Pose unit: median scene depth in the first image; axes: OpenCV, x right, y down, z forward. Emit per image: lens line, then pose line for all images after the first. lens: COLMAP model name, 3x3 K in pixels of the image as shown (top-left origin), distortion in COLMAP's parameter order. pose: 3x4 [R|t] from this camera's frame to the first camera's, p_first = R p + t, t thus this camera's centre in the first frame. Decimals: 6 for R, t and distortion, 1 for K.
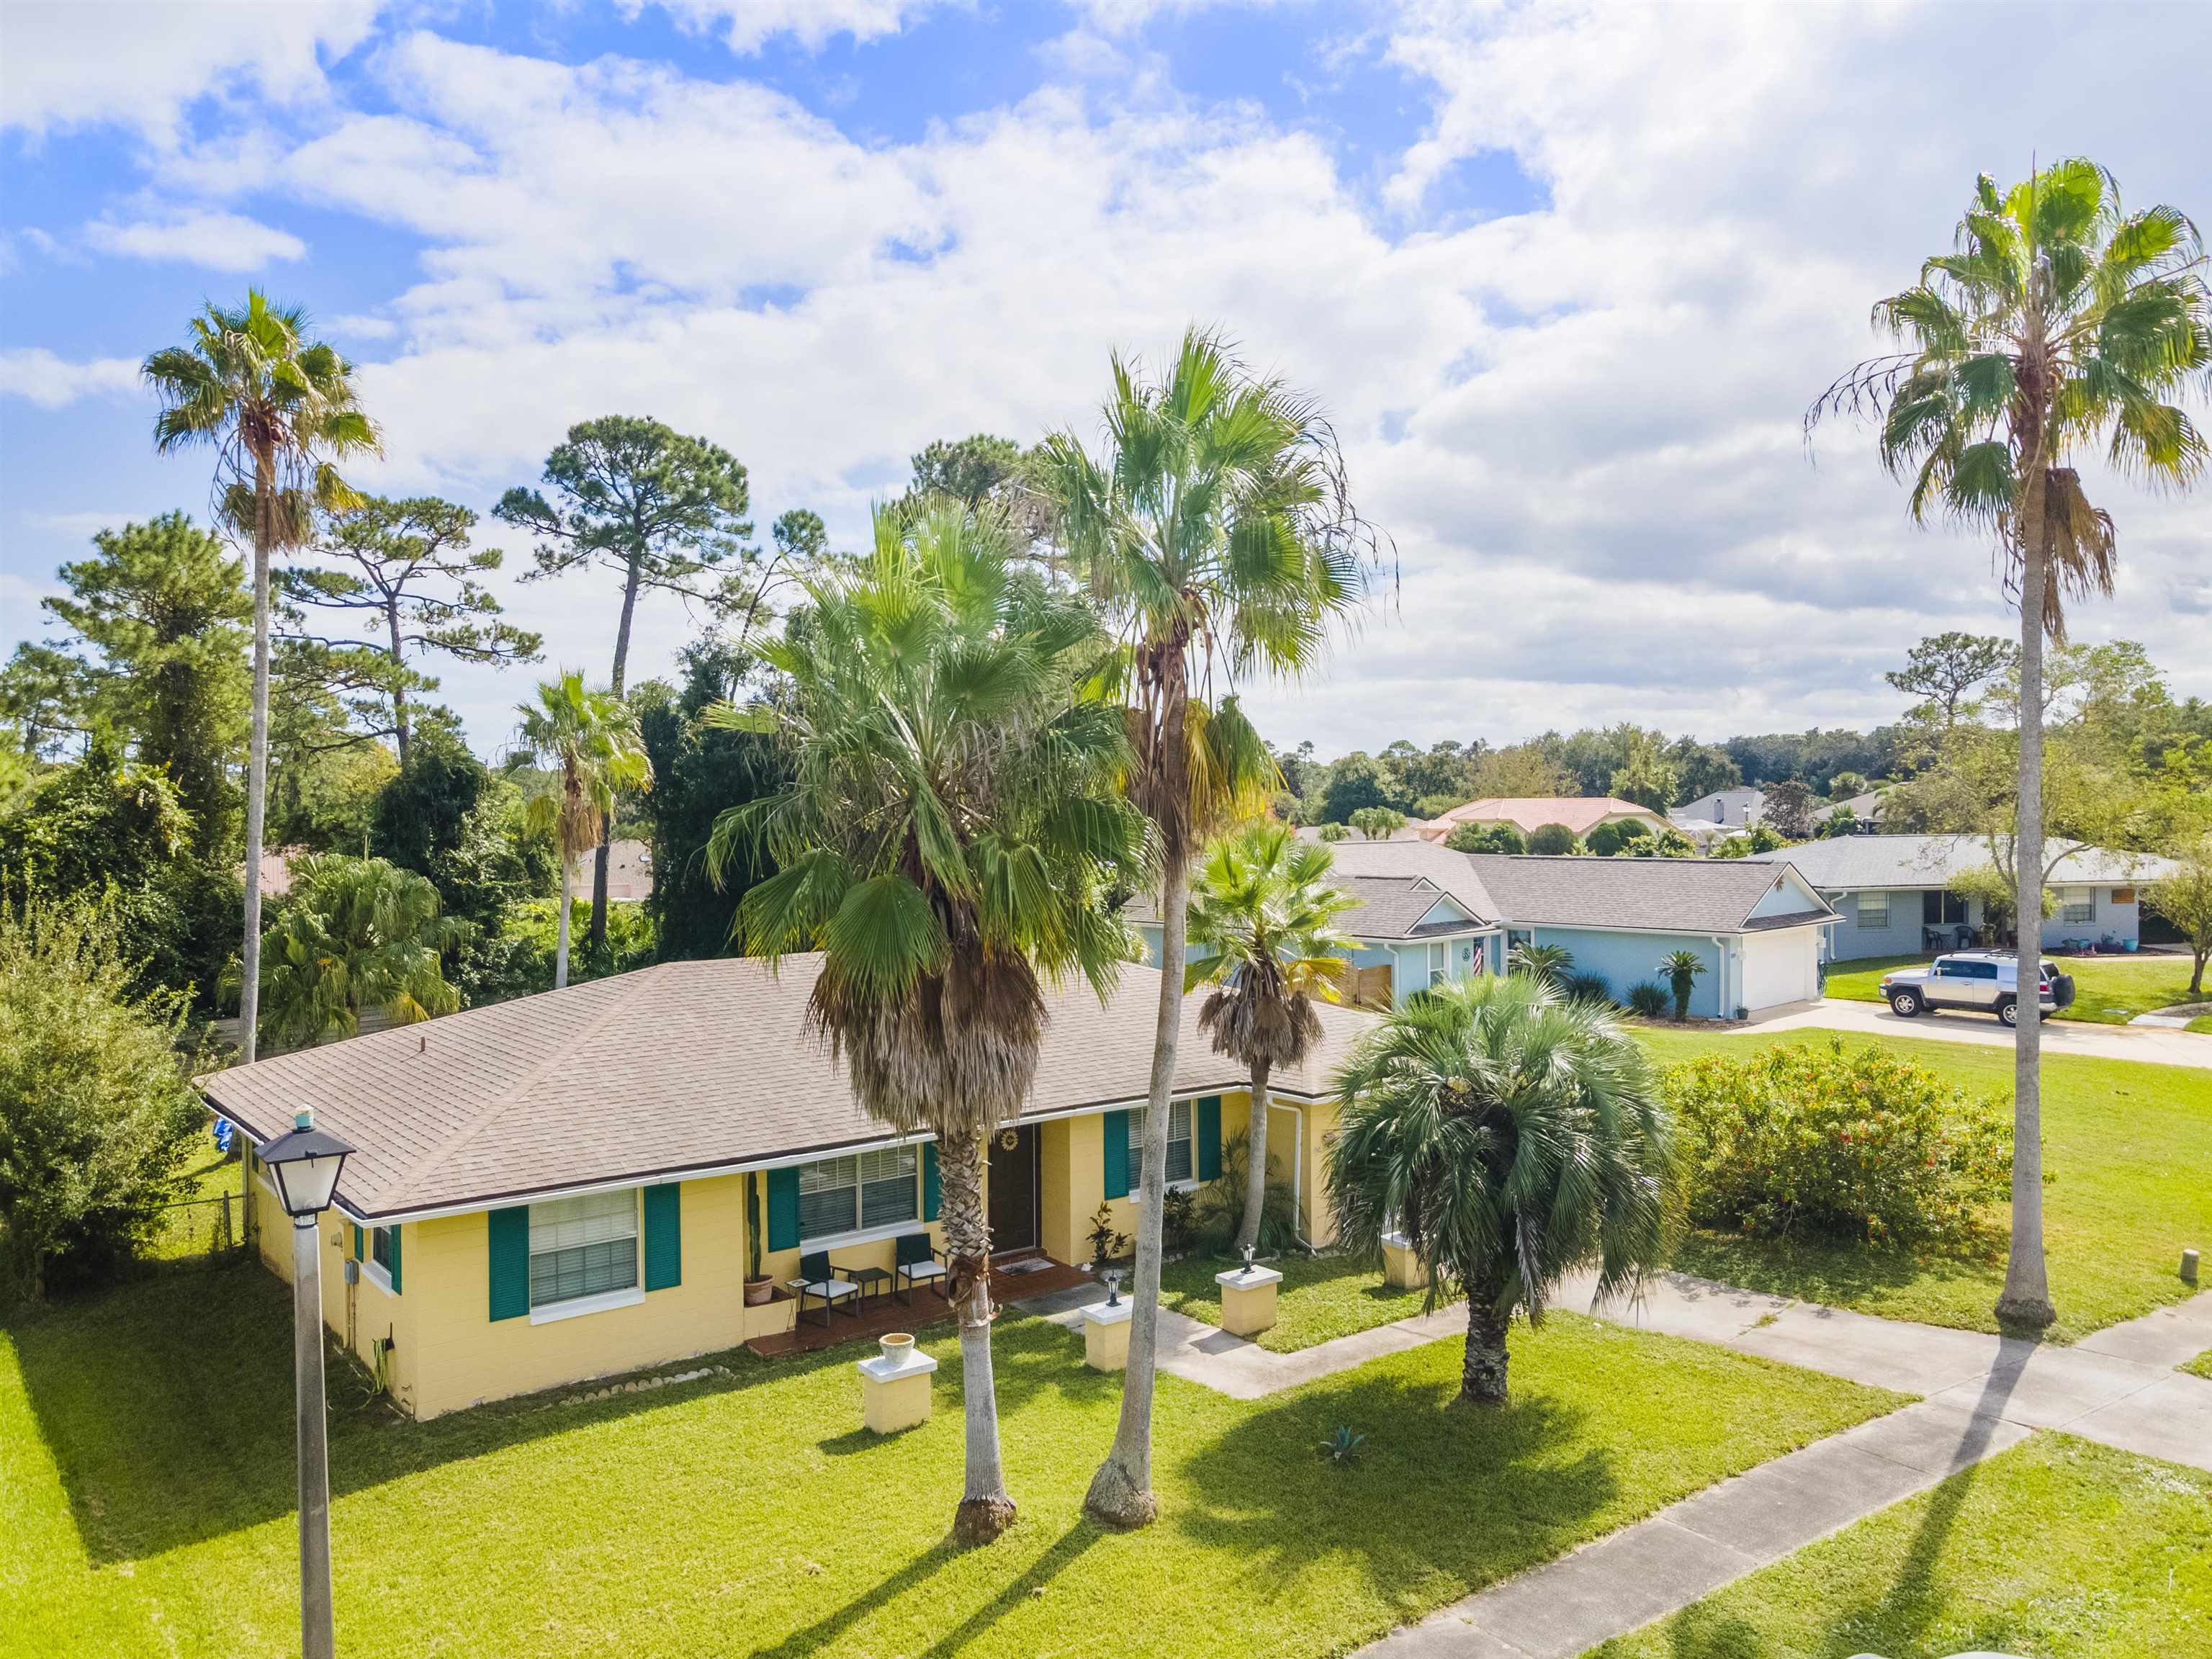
lens RADIAL K [[1598.5, 0, 1106.0], [0, 1598.5, 829.5], [0, 0, 1]] dist [0.025907, 0.075005]
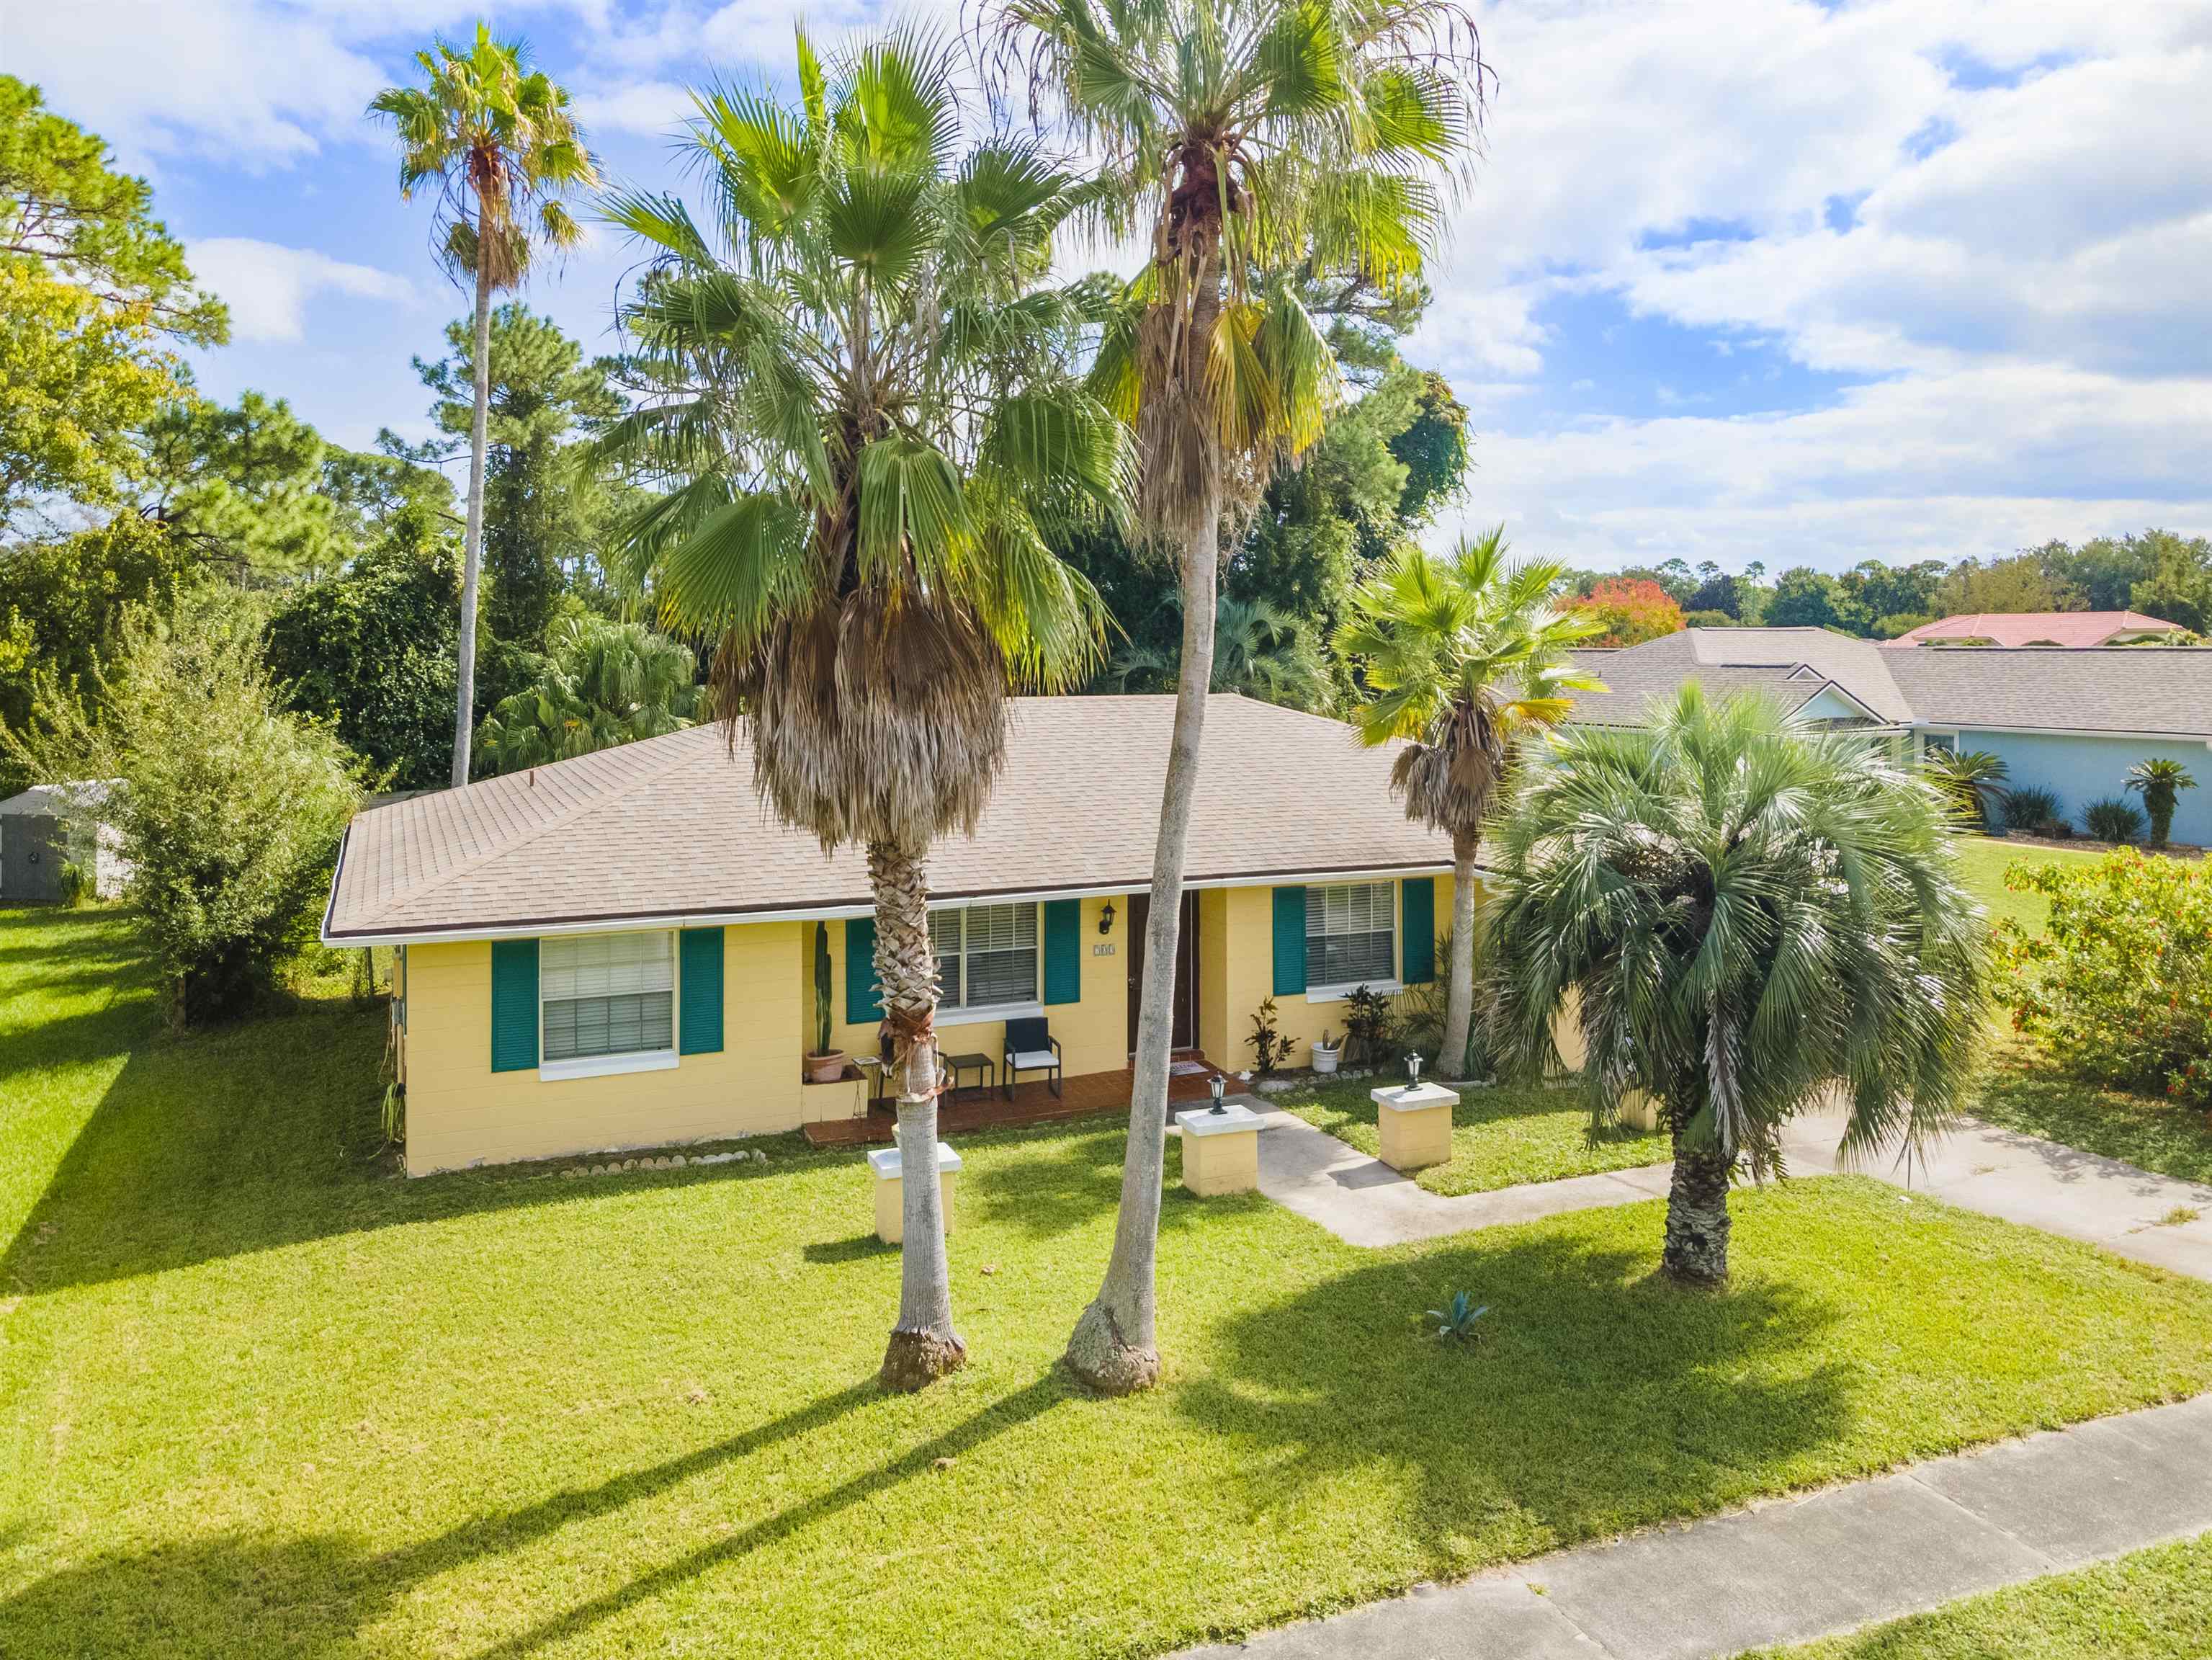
lens RADIAL K [[1664.7, 0, 1106.8], [0, 1664.7, 639.7], [0, 0, 1]] dist [0.047548, 0.008921]
pose [[0.970152, 0.007383, -0.242386, 0.148560], [-0.009838, 0.999912, -0.008920, 0.071686], [0.242299, 0.011038, 0.970139, 0.187238]]
